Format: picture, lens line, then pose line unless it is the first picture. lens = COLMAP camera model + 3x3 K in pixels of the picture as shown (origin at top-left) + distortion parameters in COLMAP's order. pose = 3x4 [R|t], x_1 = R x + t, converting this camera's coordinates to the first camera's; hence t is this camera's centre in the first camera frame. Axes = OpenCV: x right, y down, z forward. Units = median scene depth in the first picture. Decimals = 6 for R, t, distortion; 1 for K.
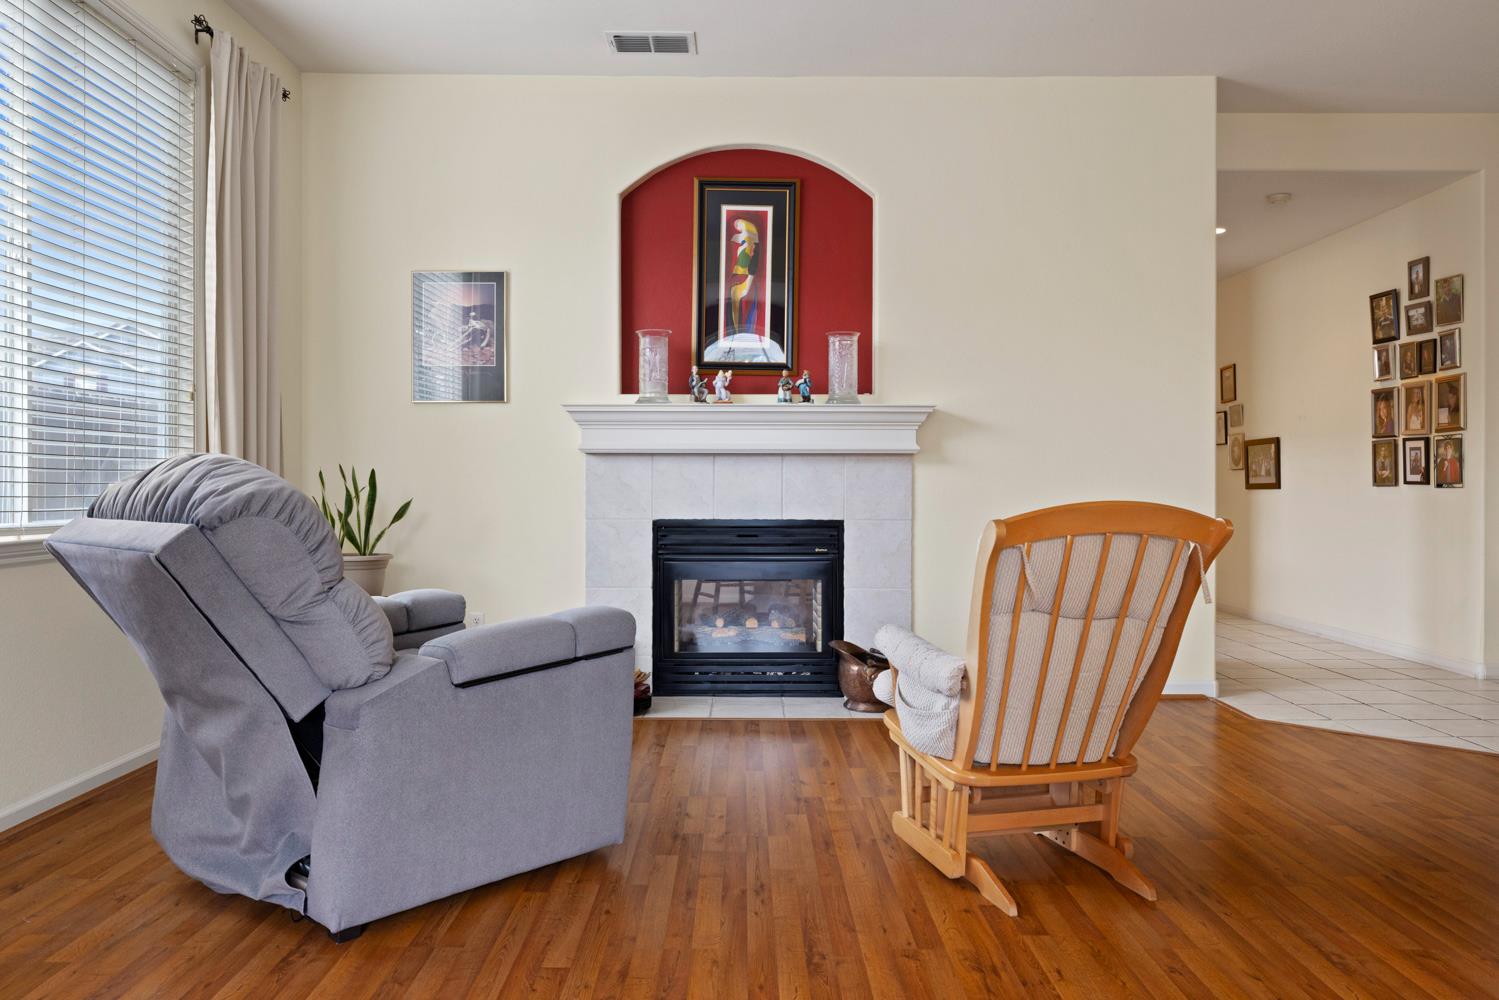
lens RADIAL K [[1096.1, 0, 746.0], [0, 1096.1, 492.7], [0, 0, 1]] dist [0.001096, 0.003491]
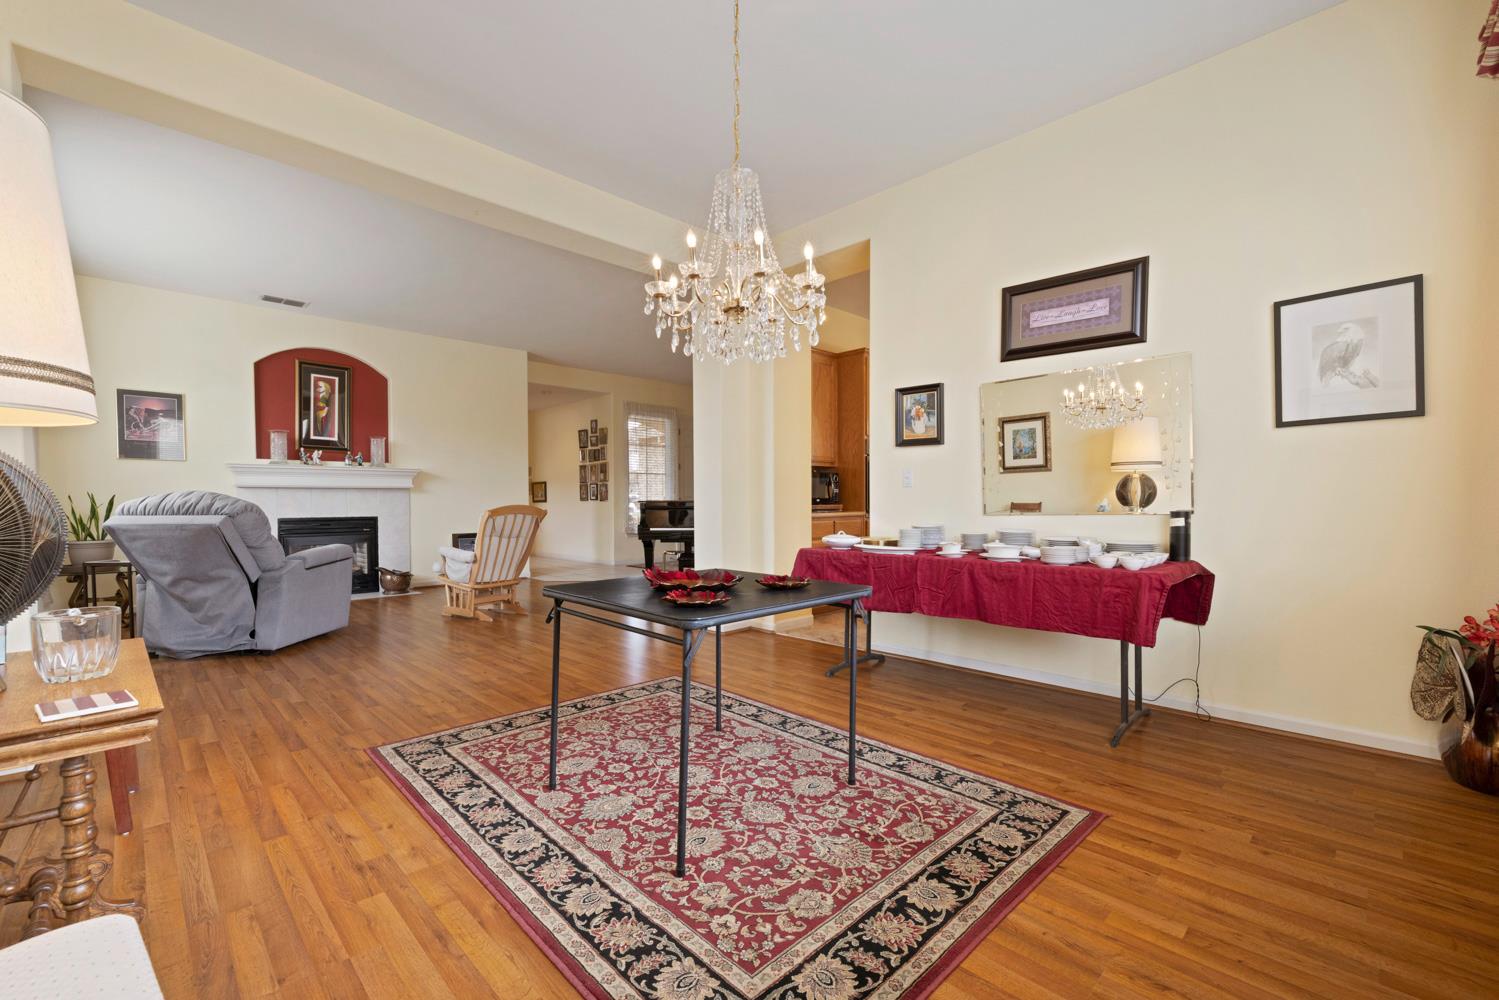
lens RADIAL K [[626.7, 0, 747.1], [0, 626.7, 502.2], [0, 0, 1]] dist [0.001299, 0.000102]
pose [[0.709650, -0.007095, 0.704519, -0.294825], [0.011602, 0.999931, -0.001617, 0.005677], [-0.704459, 0.009322, 0.709683, -0.507580]]
